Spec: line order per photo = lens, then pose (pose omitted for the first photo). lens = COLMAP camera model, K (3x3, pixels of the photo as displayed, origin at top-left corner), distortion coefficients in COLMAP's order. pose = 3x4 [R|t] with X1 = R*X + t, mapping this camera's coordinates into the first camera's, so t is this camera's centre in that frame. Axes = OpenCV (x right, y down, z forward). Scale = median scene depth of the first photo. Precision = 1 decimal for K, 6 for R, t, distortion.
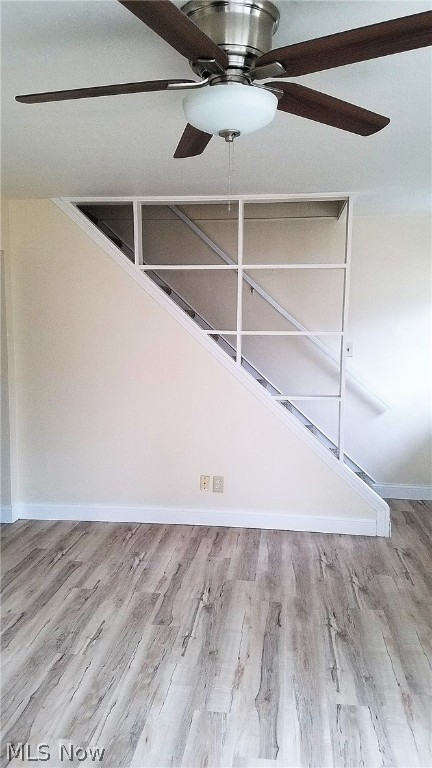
lens RADIAL K [[587.6, 0, 212.6], [0, 587.6, 374.8], [0, 0, 1]] dist [0.248443, -0.350593]
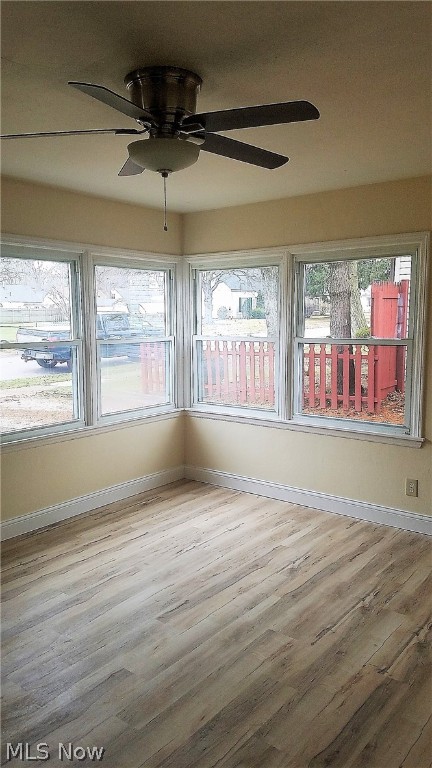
lens RADIAL K [[587.6, 0, 212.6], [0, 587.6, 374.8], [0, 0, 1]] dist [0.248443, -0.350593]
pose [[-0.858004, -0.057638, 0.510399, -0.413822], [0.038855, 0.983554, 0.176386, -0.104776], [-0.512171, 0.171171, -0.841654, 1.184893]]
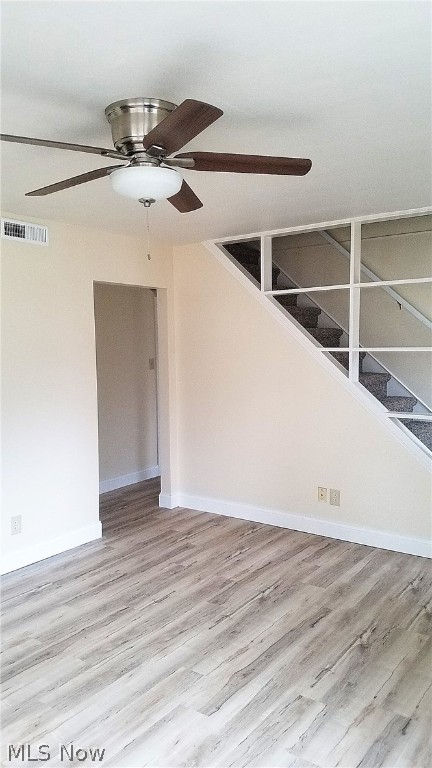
lens RADIAL K [[587.6, 0, 212.6], [0, 587.6, 374.8], [0, 0, 1]] dist [0.248443, -0.350593]
pose [[0.878310, 0.007727, -0.478028, 0.428057], [-0.021696, 0.999484, -0.023707, 0.001678], [0.477598, 0.031193, 0.878024, -0.028919]]
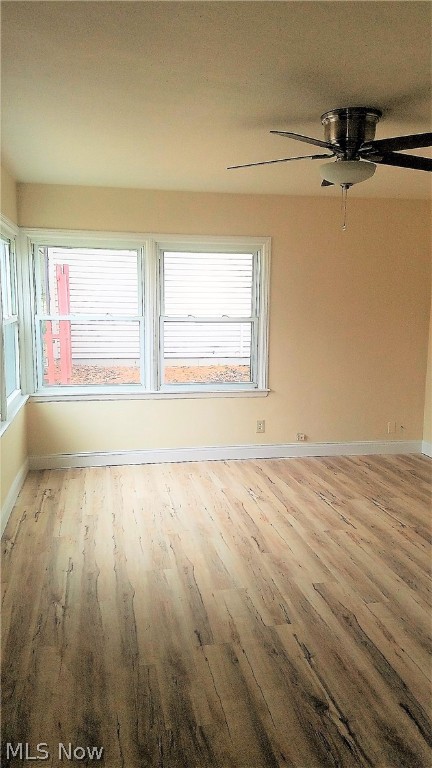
lens RADIAL K [[587.6, 0, 212.6], [0, 587.6, 374.8], [0, 0, 1]] dist [0.248443, -0.350593]
pose [[-0.950098, 0.025033, -0.310946, 0.512203], [-0.042578, 0.977041, 0.208753, -0.119253], [0.309033, 0.211575, -0.927219, 1.424737]]
